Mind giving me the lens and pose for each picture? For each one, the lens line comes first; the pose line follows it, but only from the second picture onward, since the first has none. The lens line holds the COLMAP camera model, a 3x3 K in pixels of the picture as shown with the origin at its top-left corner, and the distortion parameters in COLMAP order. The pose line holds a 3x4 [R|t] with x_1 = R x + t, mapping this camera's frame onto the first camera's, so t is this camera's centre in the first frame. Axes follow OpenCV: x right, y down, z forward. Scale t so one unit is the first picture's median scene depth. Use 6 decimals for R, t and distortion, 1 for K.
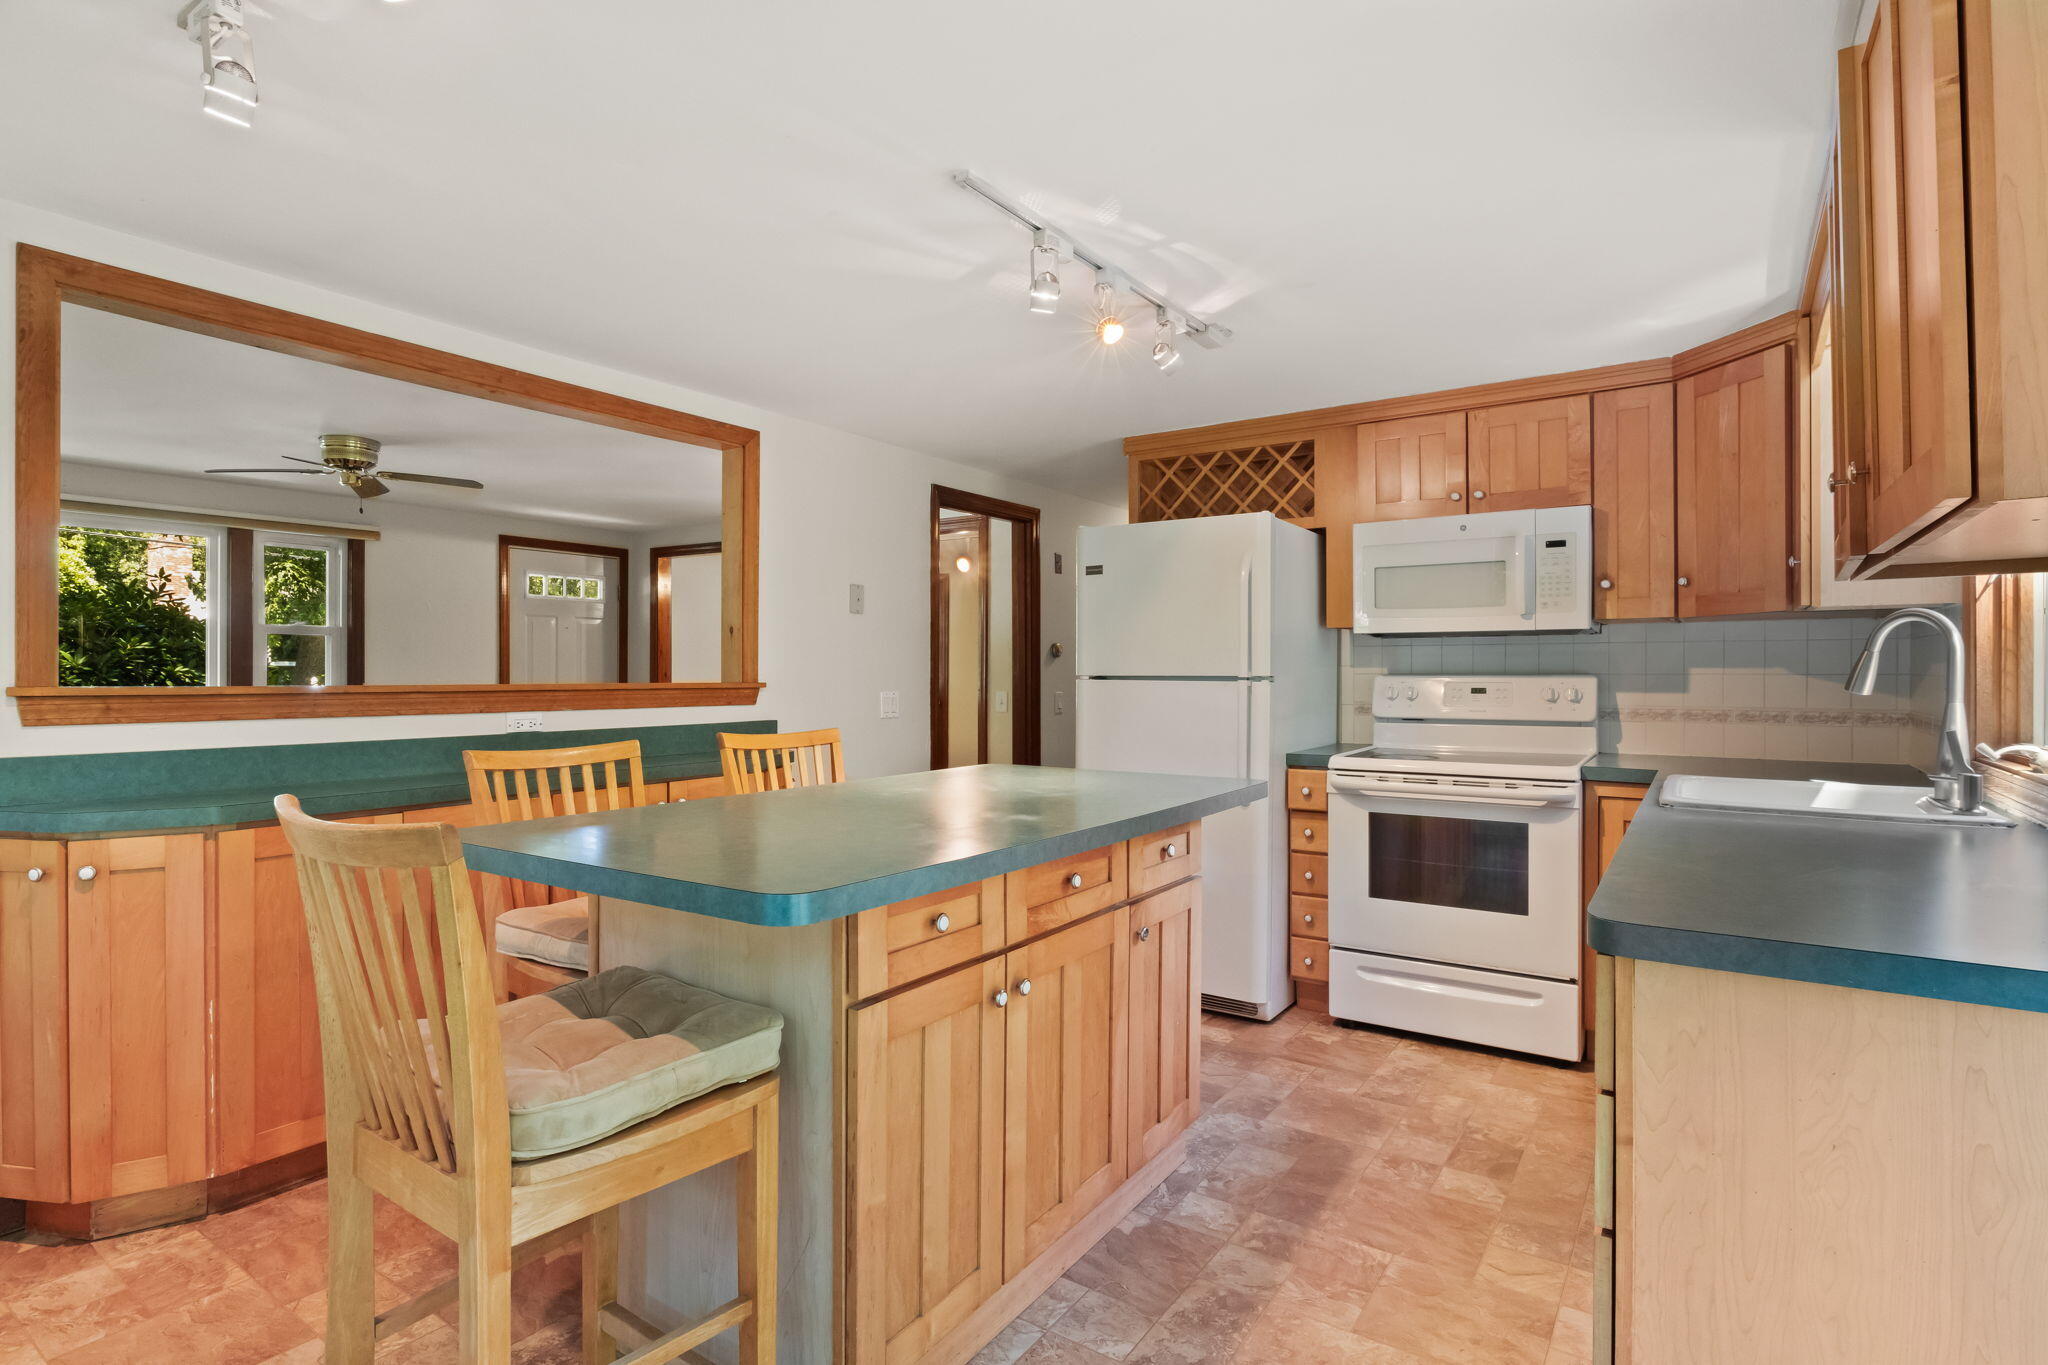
lens RADIAL K [[1017.8, 0, 1019.0], [0, 1017.8, 665.3], [0, 0, 1]] dist [-0.011860, -0.000498]
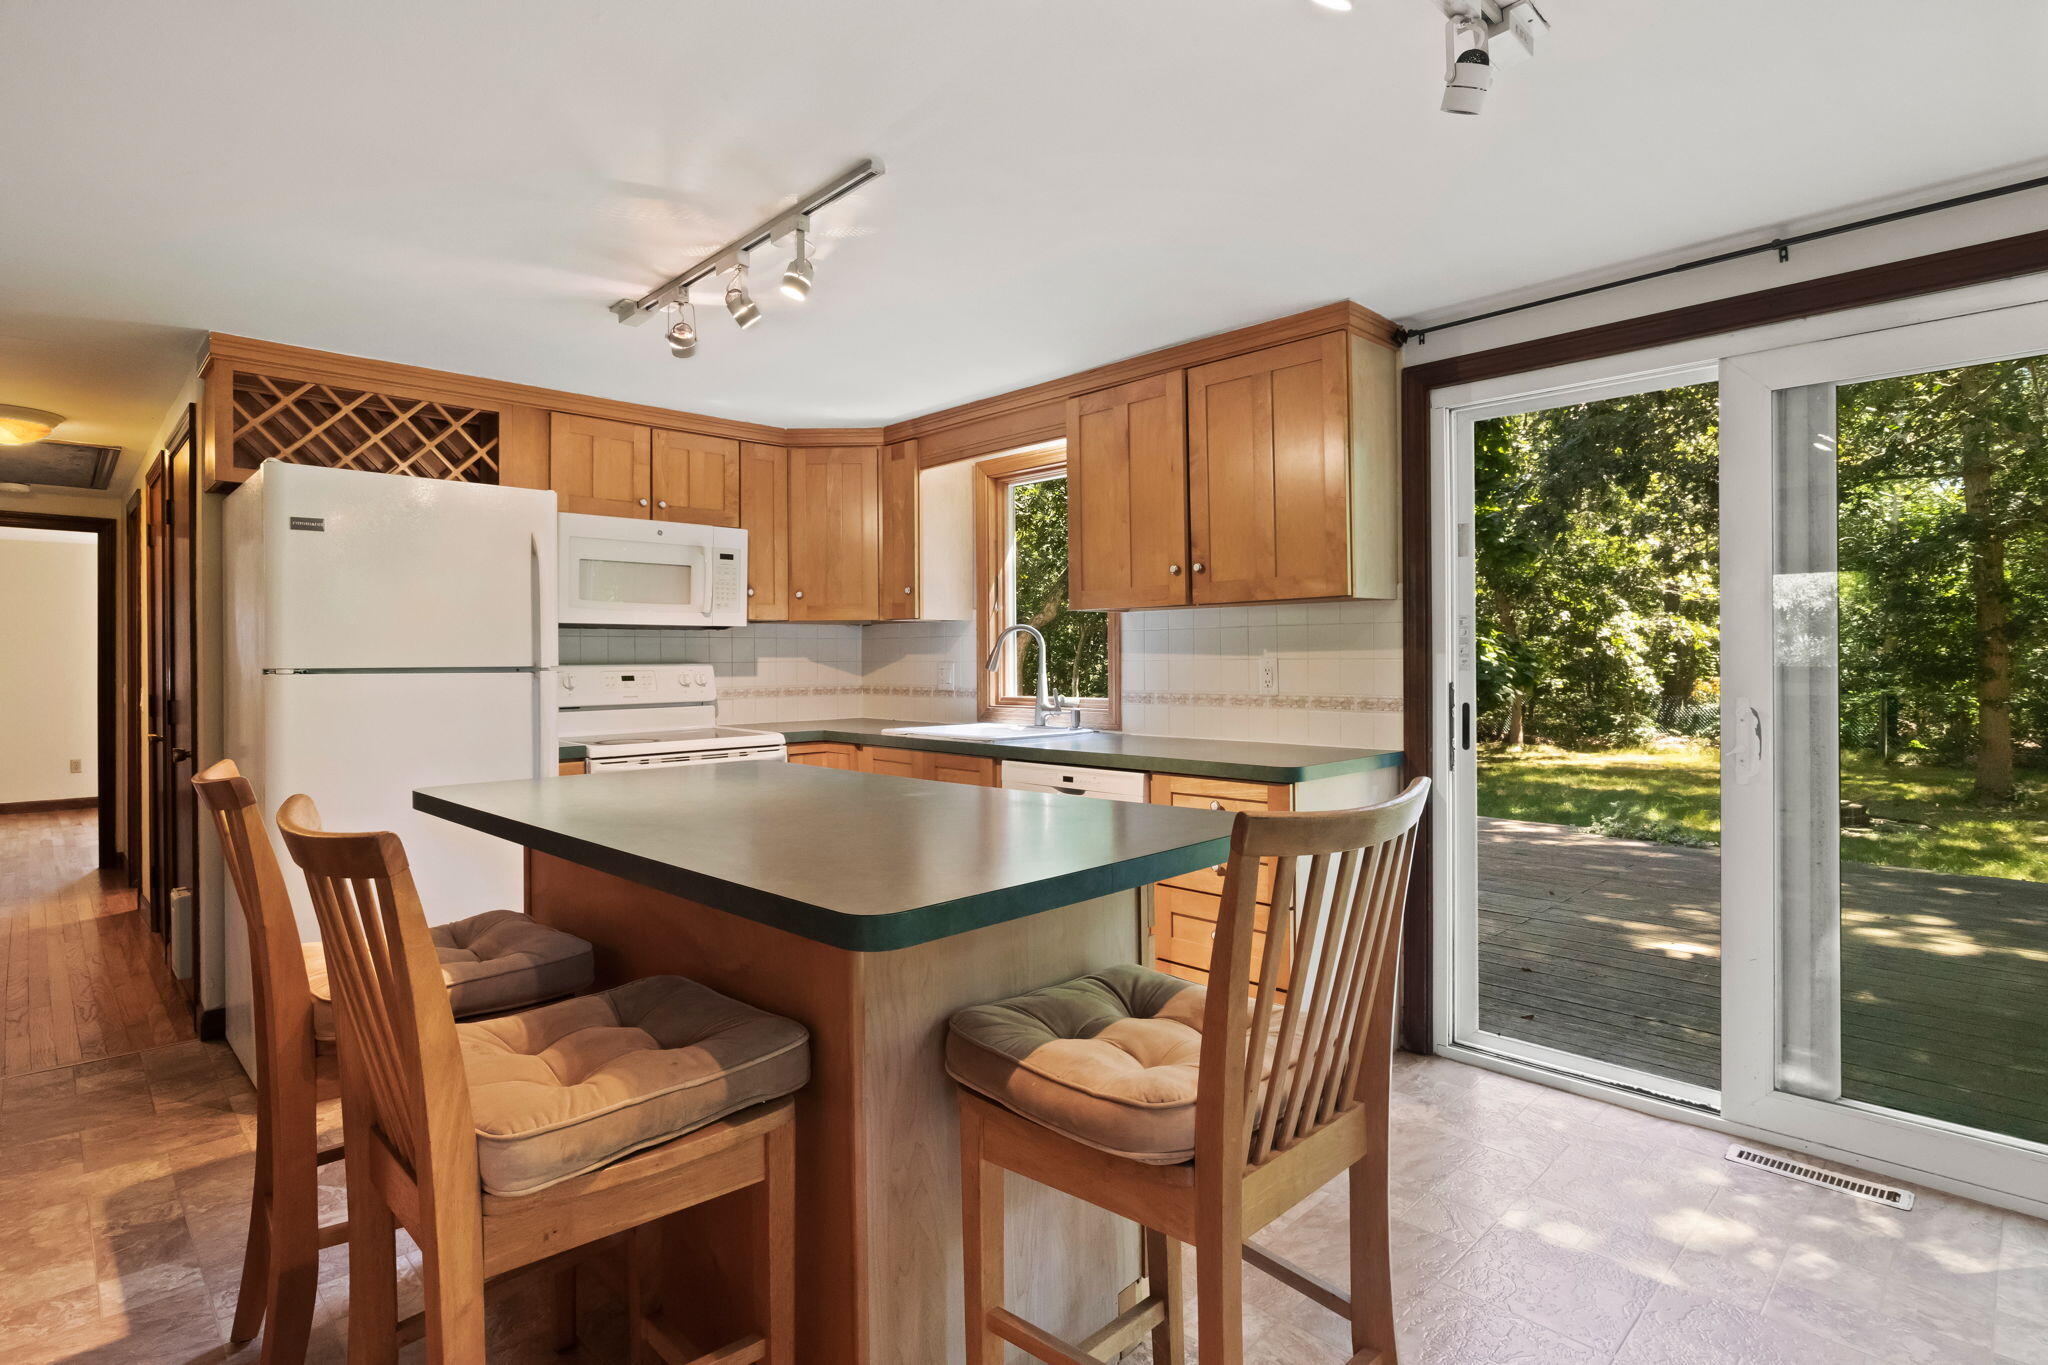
lens RADIAL K [[1017.8, 0, 1017.2], [0, 1017.8, 672.2], [0, 0, 1]] dist [-0.011860, -0.000498]
pose [[0.200438, -0.014850, 0.979594, -0.592404], [0.000588, 0.999887, 0.015038, 0.001891], [-0.979706, -0.002439, 0.200424, 0.392407]]
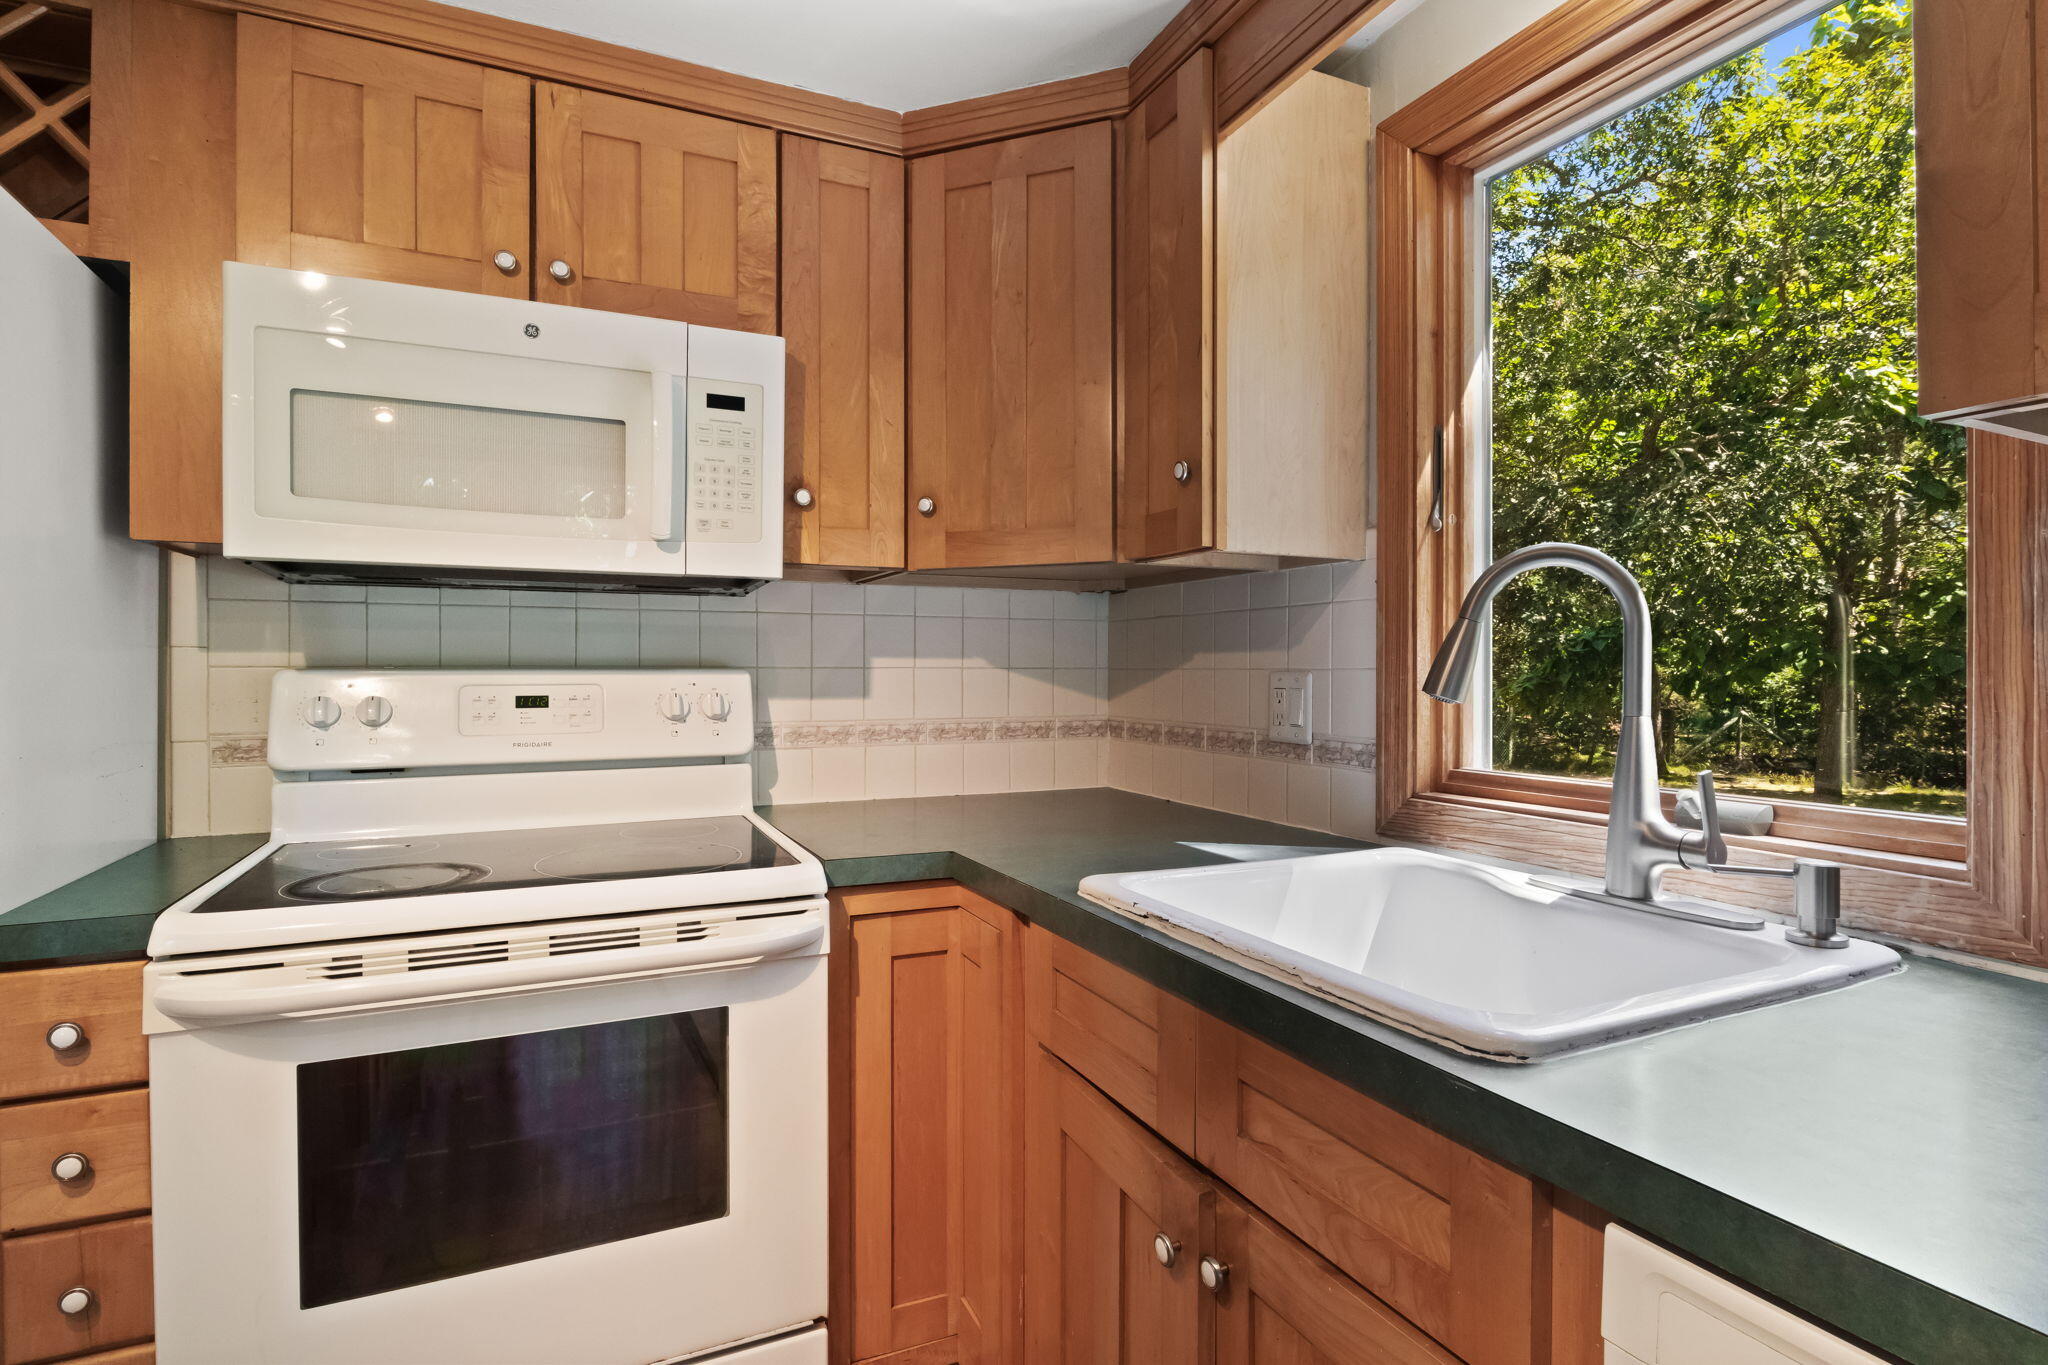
lens RADIAL K [[1017.8, 0, 1027.0], [0, 1017.8, 674.9], [0, 0, 1]] dist [-0.011860, -0.000498]
pose [[0.506537, -0.003527, 0.862211, 0.171151], [-0.006309, 0.999950, 0.007797, 0.007640], [-0.862195, -0.009389, 0.506489, 0.601272]]
